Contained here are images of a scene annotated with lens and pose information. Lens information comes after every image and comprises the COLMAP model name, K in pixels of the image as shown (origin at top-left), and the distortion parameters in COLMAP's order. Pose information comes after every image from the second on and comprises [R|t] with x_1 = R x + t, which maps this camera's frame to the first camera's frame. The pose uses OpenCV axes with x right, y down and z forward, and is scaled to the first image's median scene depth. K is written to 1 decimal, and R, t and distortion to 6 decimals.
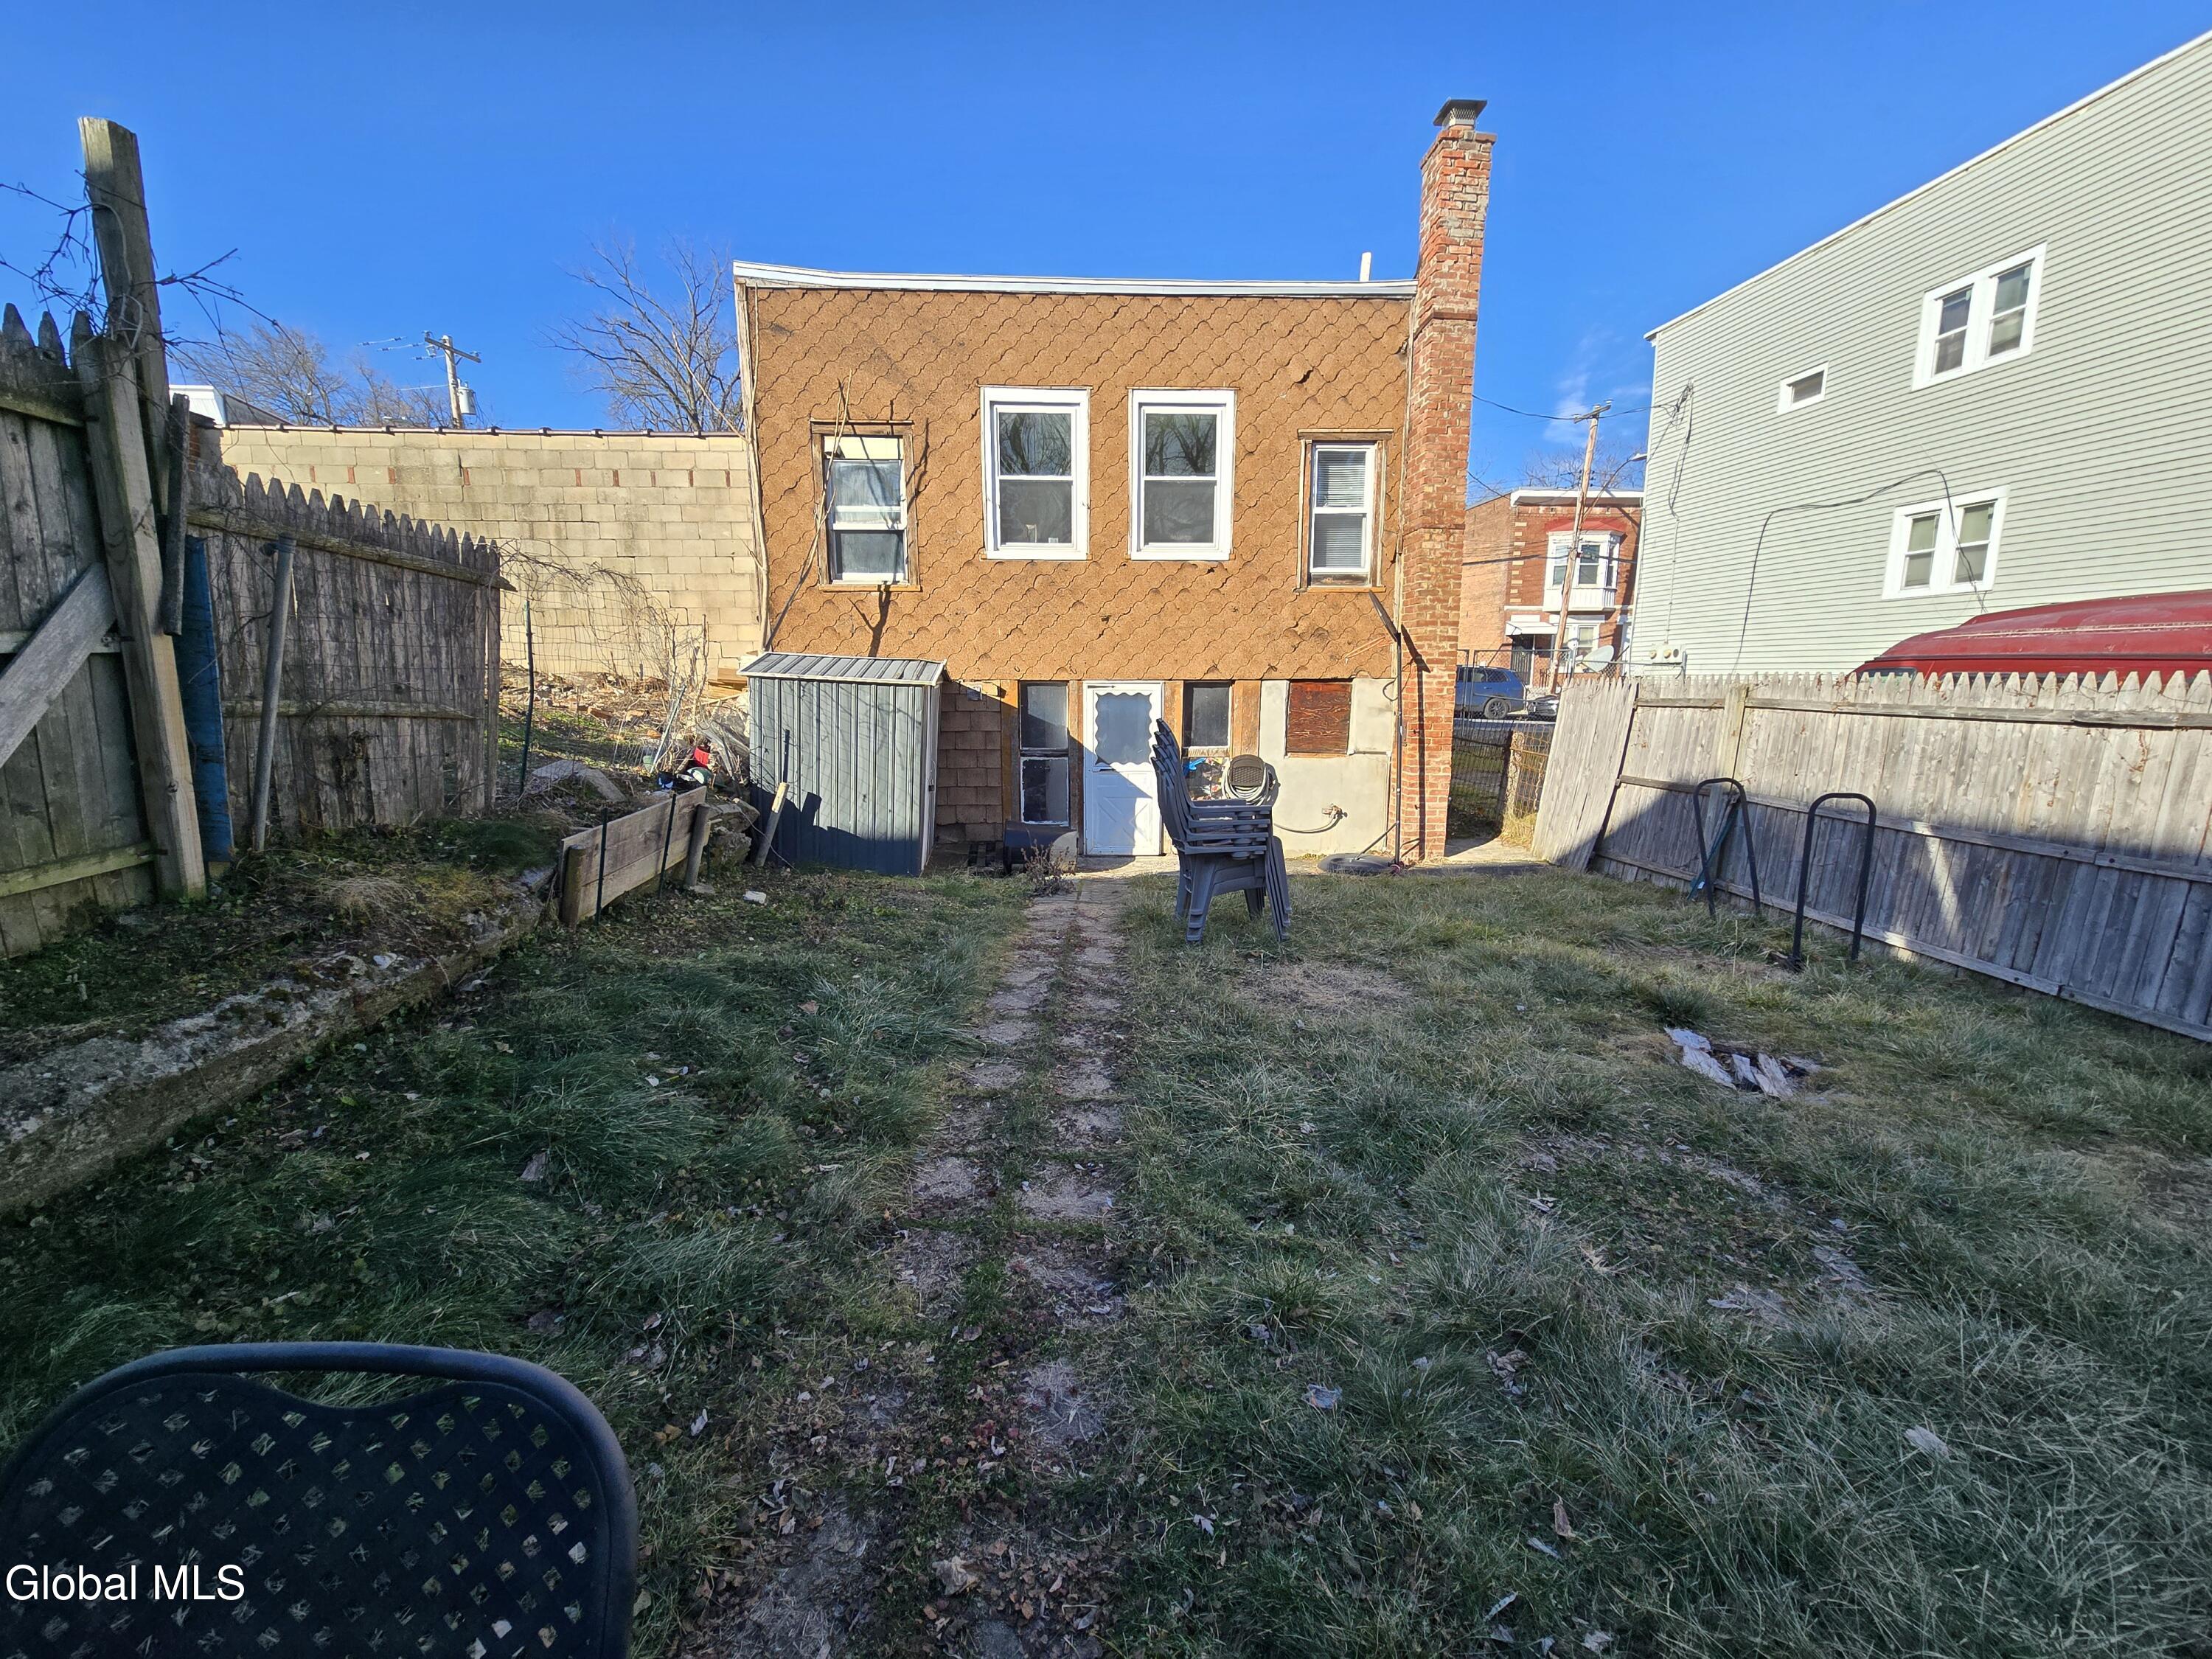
lens RADIAL K [[899.3, 0, 1100.9], [0, 899.3, 824.3], [0, 0, 1]] dist [0.000159, 0.000067]
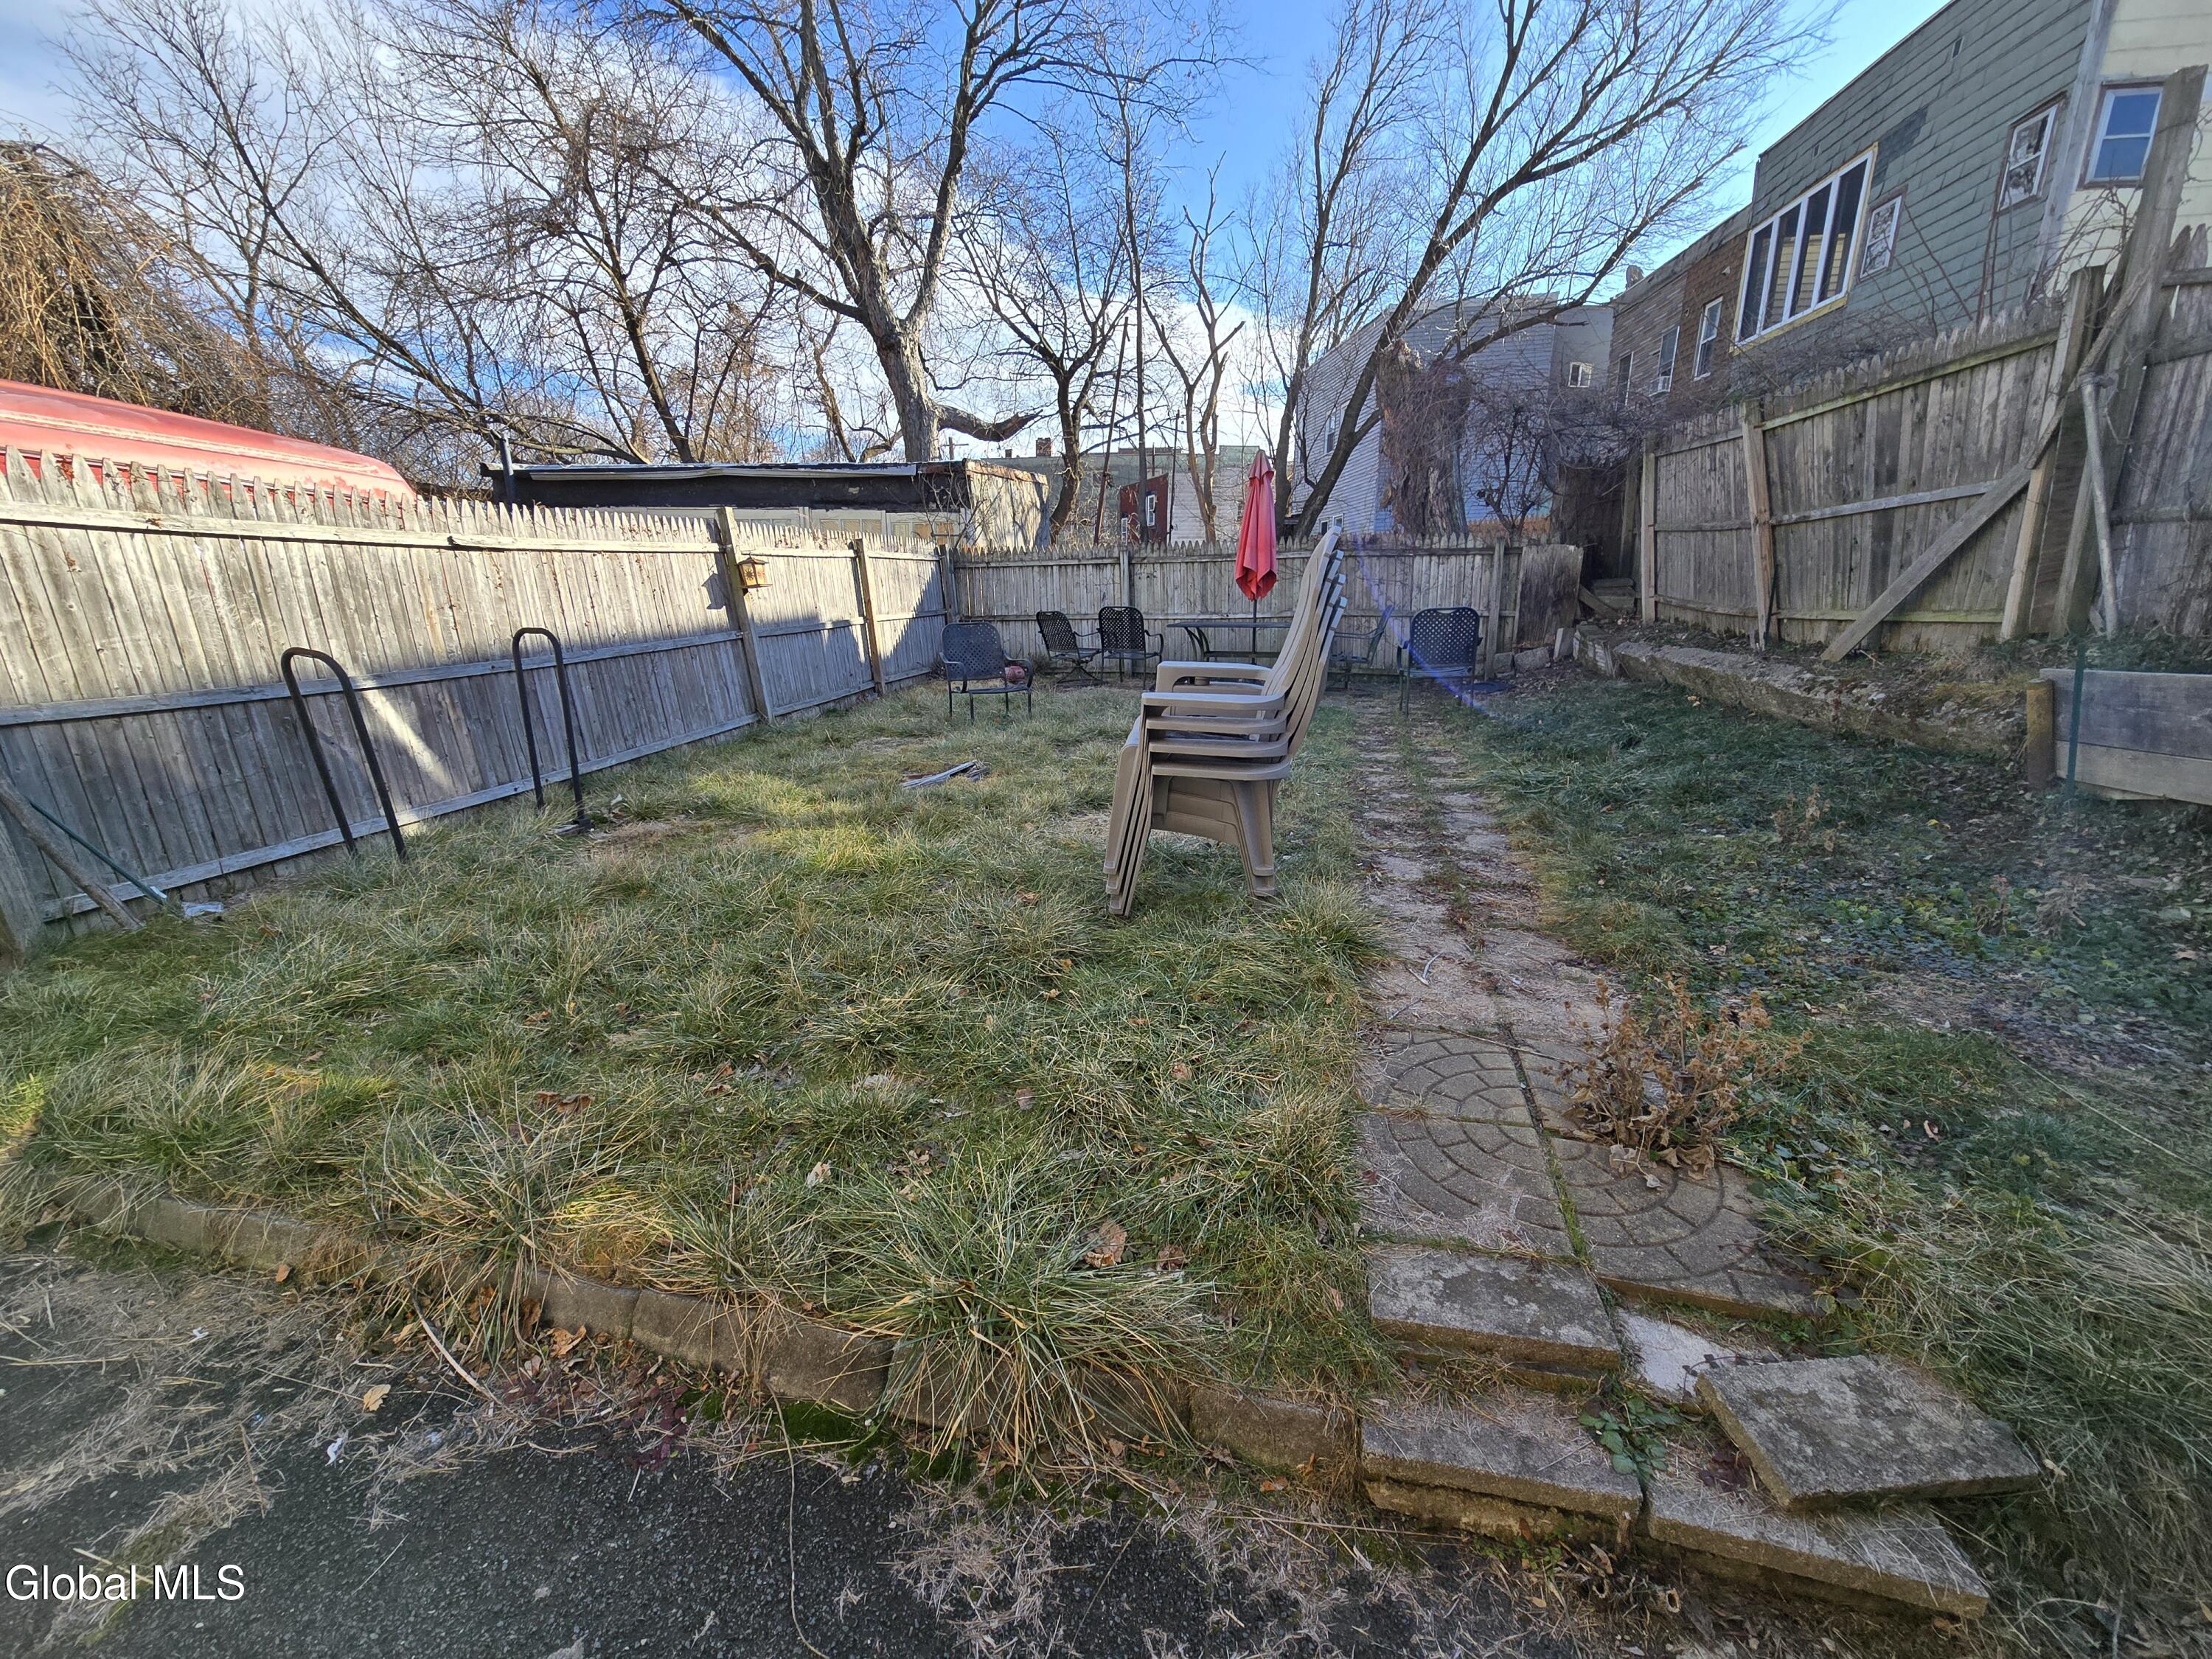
lens RADIAL K [[899.3, 0, 1101.7], [0, 899.3, 826.9], [0, 0, 1]] dist [0.000159, 0.000067]
pose [[-0.968211, -0.078383, 0.237537, 0.062152], [0.029754, 0.906801, 0.420507, -0.203248], [-0.248360, 0.414207, -0.875642, 1.638398]]
